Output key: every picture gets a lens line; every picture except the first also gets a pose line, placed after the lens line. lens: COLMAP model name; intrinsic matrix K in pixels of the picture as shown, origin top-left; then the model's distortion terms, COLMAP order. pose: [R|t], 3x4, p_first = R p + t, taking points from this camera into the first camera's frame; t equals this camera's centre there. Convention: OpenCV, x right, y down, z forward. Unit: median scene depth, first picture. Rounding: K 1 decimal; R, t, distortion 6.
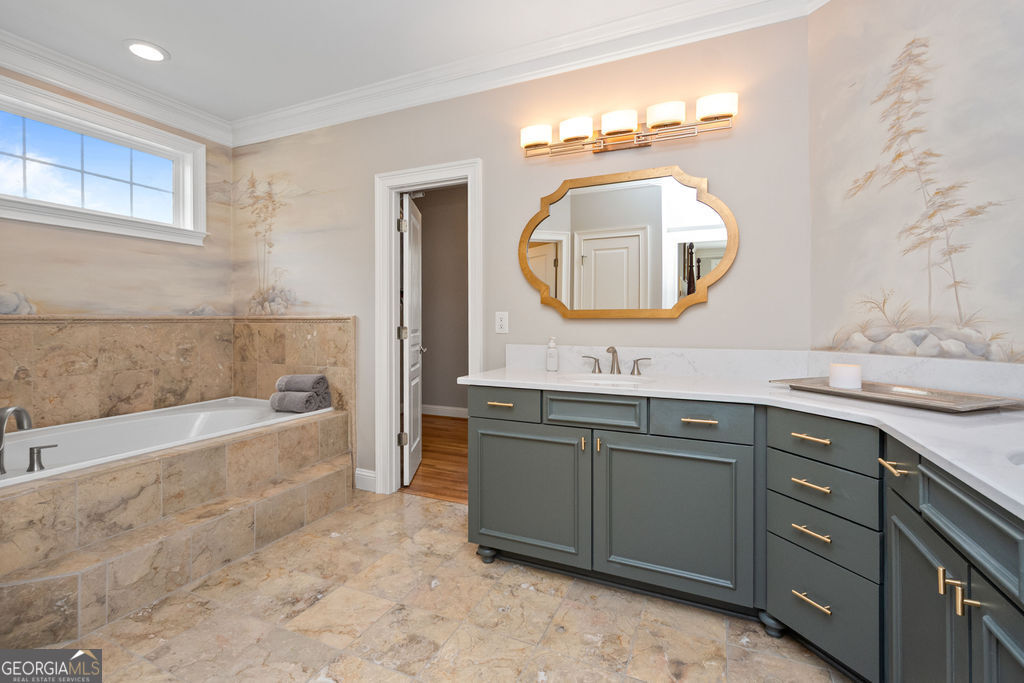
lens RADIAL K [[472.4, 0, 501.0], [0, 472.4, 318.0], [0, 0, 1]] dist [0.005487, -0.000429]
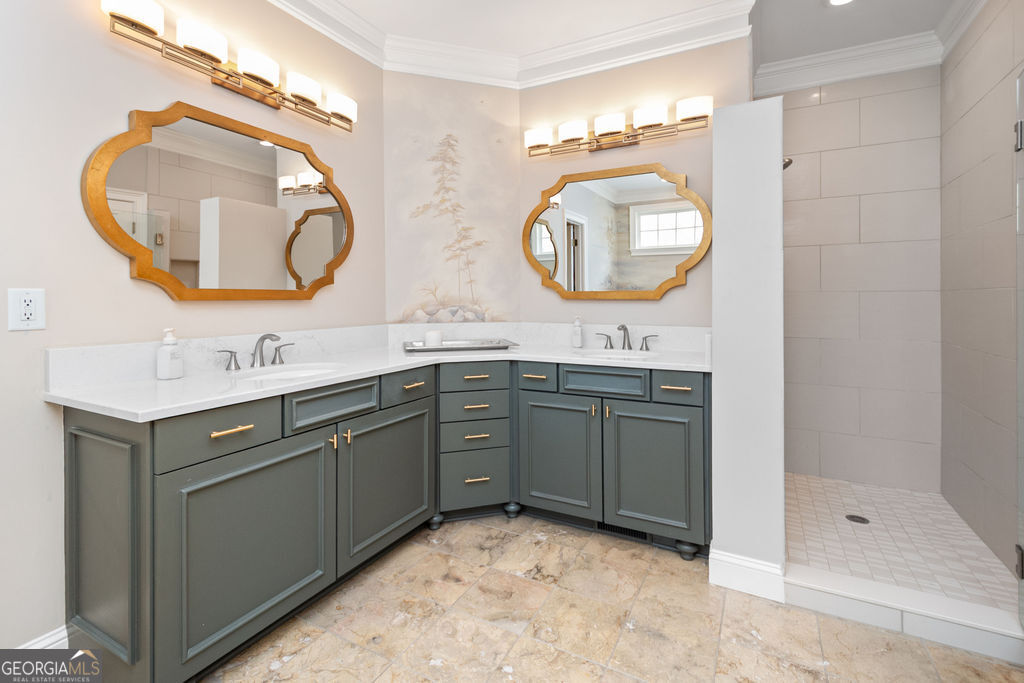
lens RADIAL K [[472.4, 0, 518.3], [0, 472.4, 300.2], [0, 0, 1]] dist [0.005487, -0.000429]
pose [[0.034833, 0.001639, 0.999392, -0.795113], [0.004135, 0.999990, -0.001784, 0.004866], [-0.999385, 0.004195, 0.034826, 0.705799]]
